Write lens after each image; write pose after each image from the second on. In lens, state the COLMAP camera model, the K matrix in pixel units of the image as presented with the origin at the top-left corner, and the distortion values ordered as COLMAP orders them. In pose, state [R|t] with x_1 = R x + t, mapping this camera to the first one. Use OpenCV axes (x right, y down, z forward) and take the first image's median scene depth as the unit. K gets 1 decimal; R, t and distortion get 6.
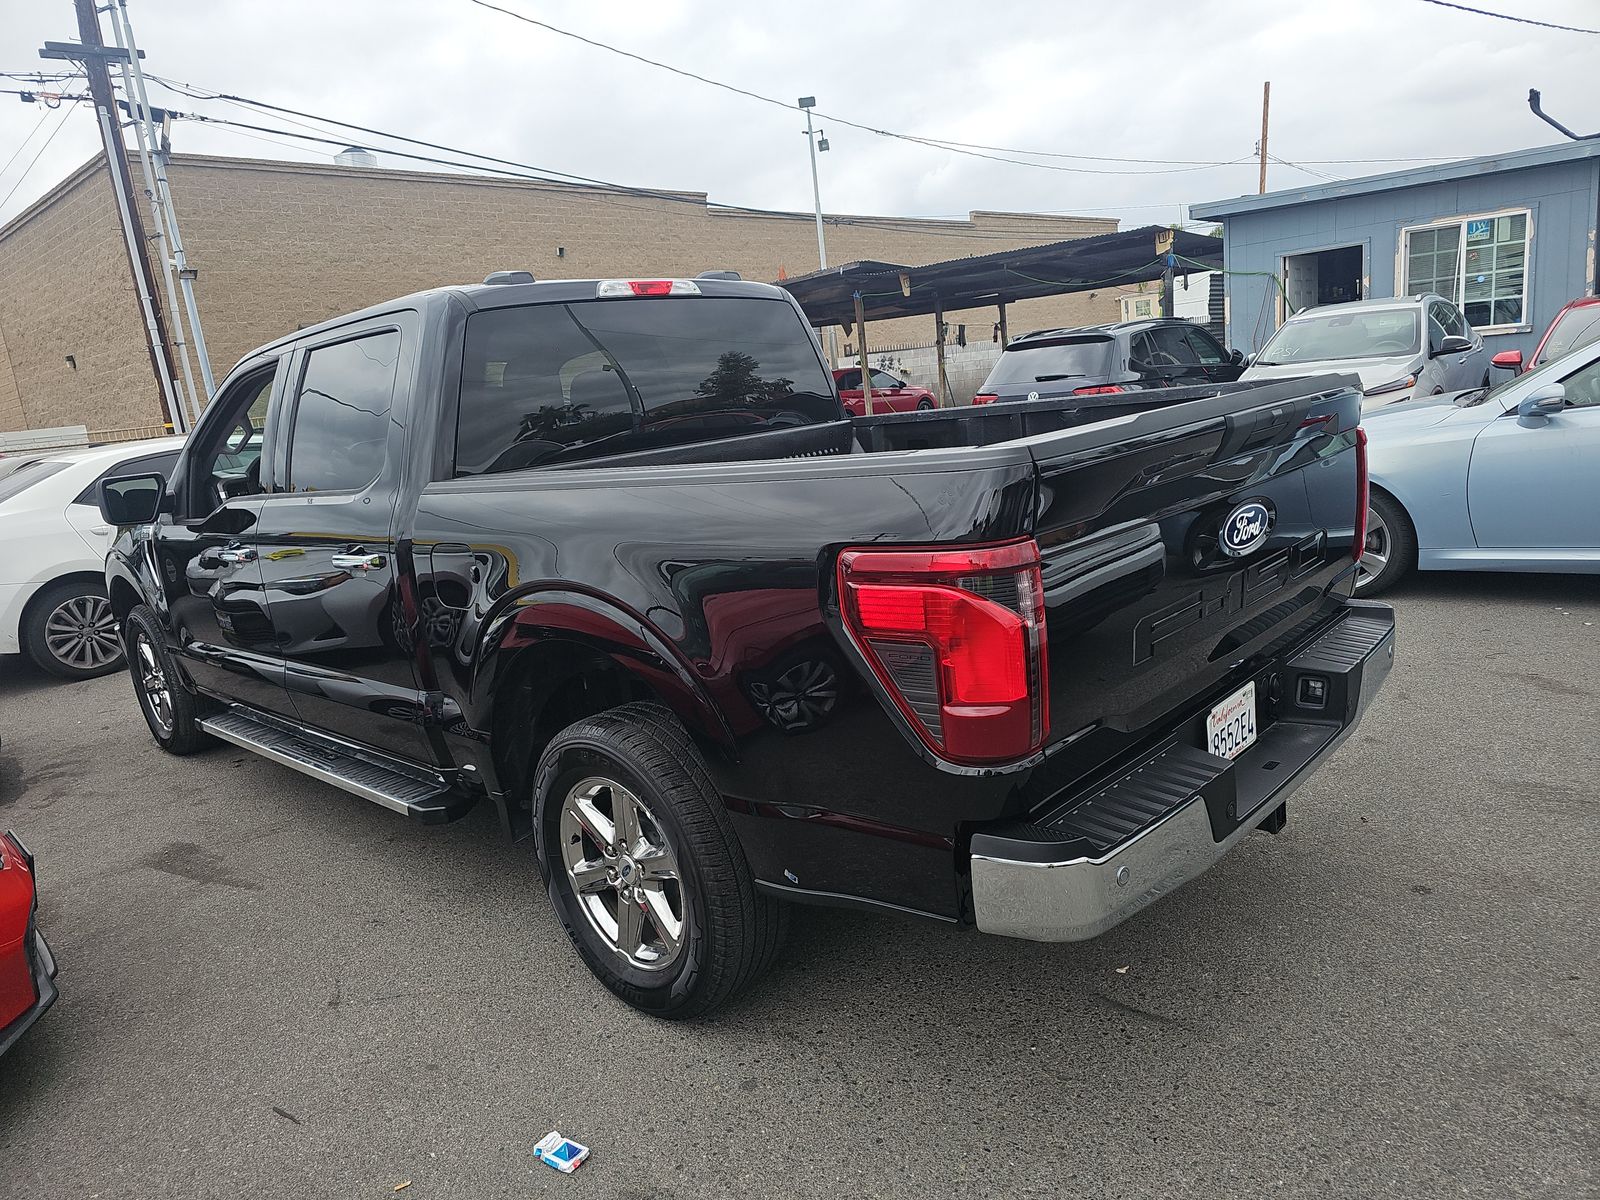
lens RADIAL K [[1073.0, 0, 784.2], [0, 1073.0, 603.6], [0, 0, 1]] dist [0.042136, -0.034005]
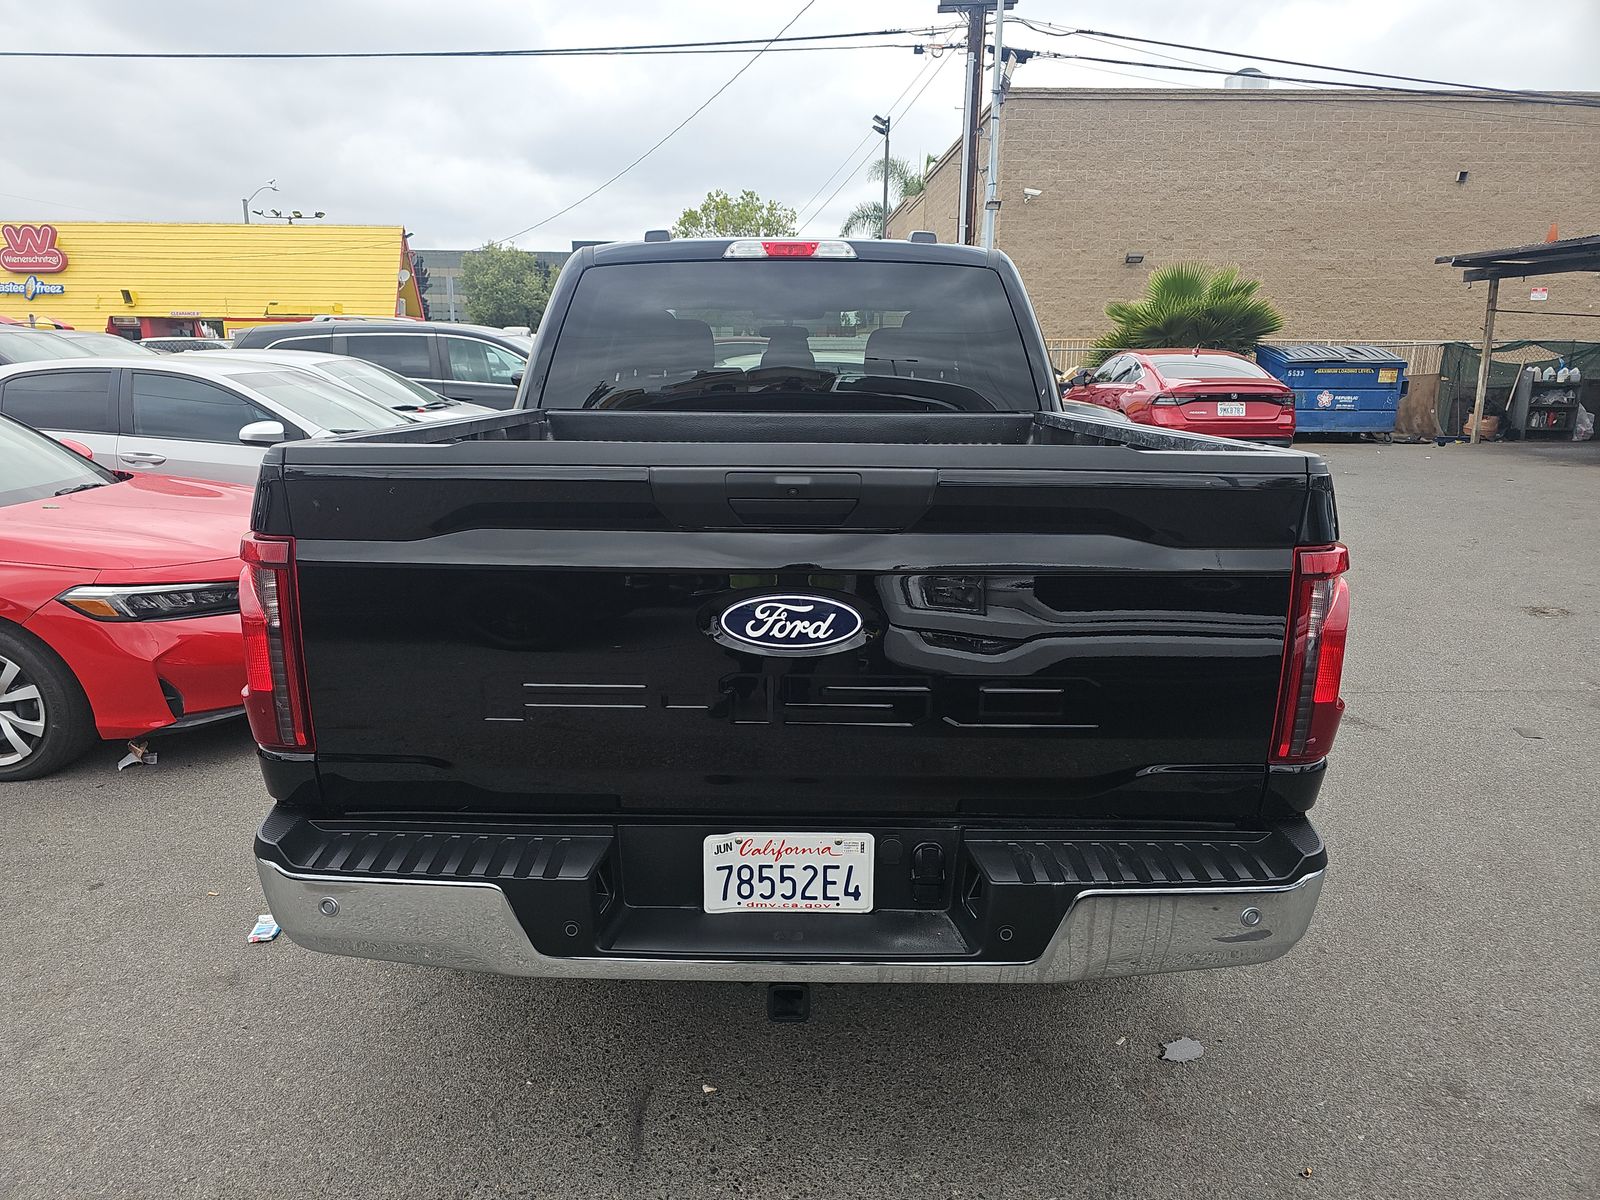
lens RADIAL K [[1073.0, 0, 784.2], [0, 1073.0, 603.6], [0, 0, 1]] dist [0.042136, -0.034005]
pose [[0.674422, 0.271951, -0.686438, 0.174406], [-0.227099, 0.961032, 0.157616, -0.037438], [0.702553, 0.049590, 0.709901, 0.086623]]
